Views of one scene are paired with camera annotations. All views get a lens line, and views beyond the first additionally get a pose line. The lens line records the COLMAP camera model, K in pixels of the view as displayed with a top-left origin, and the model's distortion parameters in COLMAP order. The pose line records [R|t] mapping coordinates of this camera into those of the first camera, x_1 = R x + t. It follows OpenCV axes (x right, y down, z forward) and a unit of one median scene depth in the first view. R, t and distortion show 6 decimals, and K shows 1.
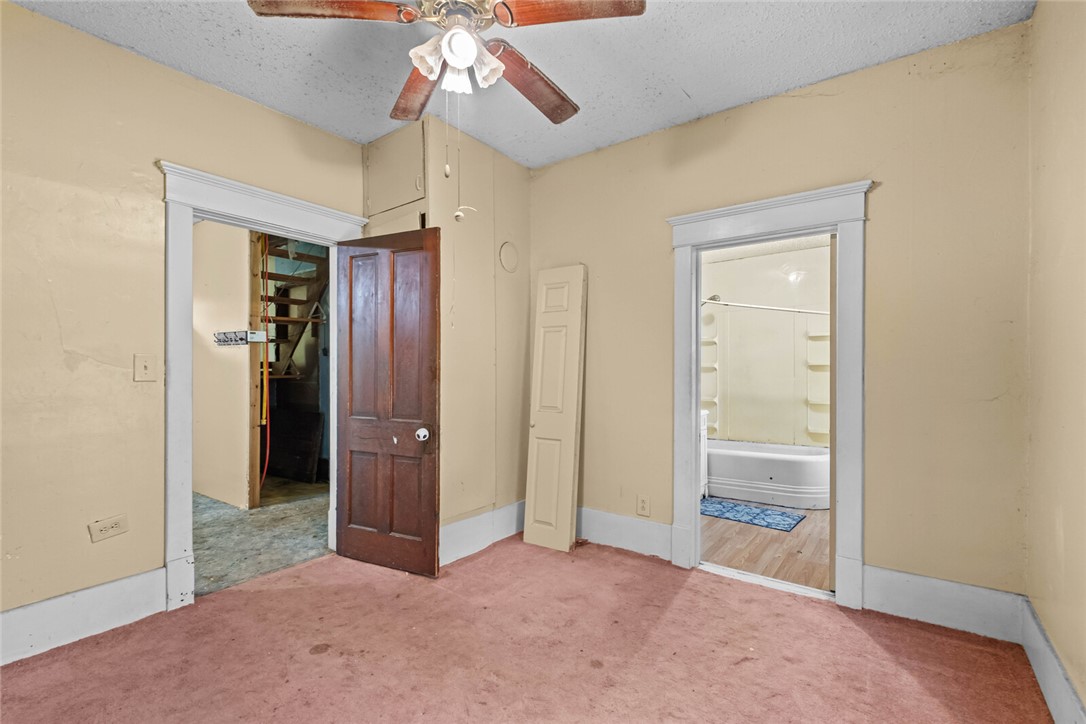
lens RADIAL K [[484.6, 0, 560.7], [0, 484.6, 370.1], [0, 0, 1]] dist [0.022200, -0.010444]
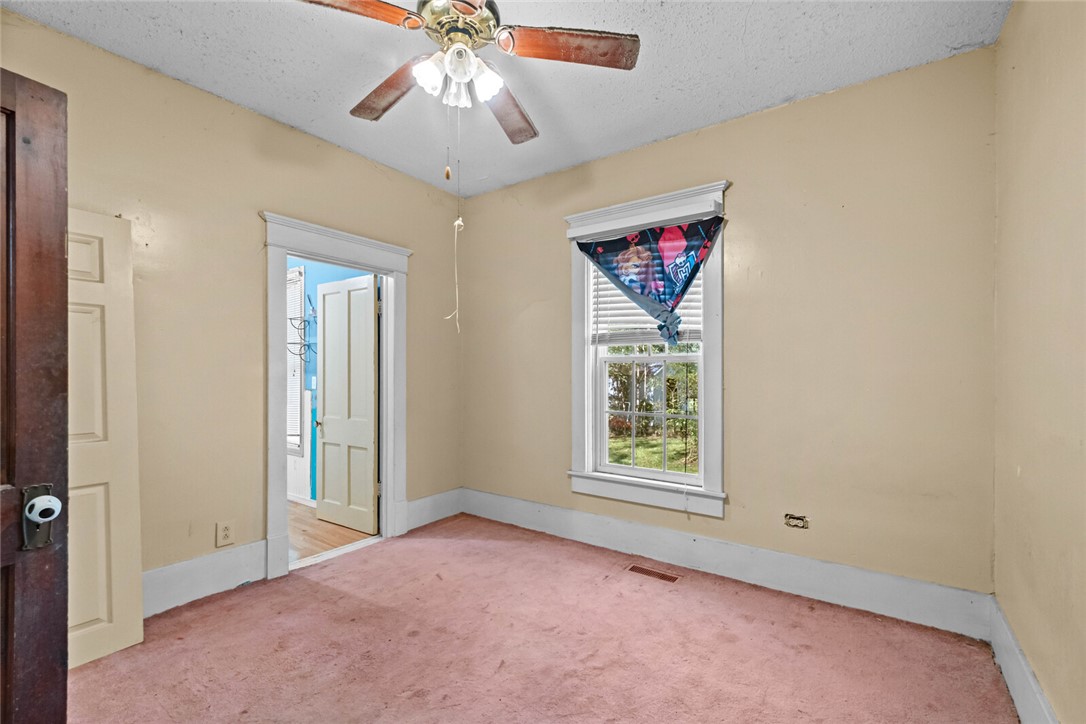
lens RADIAL K [[475.2, 0, 535.8], [0, 475.2, 370.9], [0, 0, 1]] dist [0.001017, -0.000425]
pose [[0.021157, 0.004398, 0.999766, -0.779562], [0.002212, 0.999988, -0.004446, -0.000822], [-0.999774, 0.002305, 0.021147, 0.526741]]
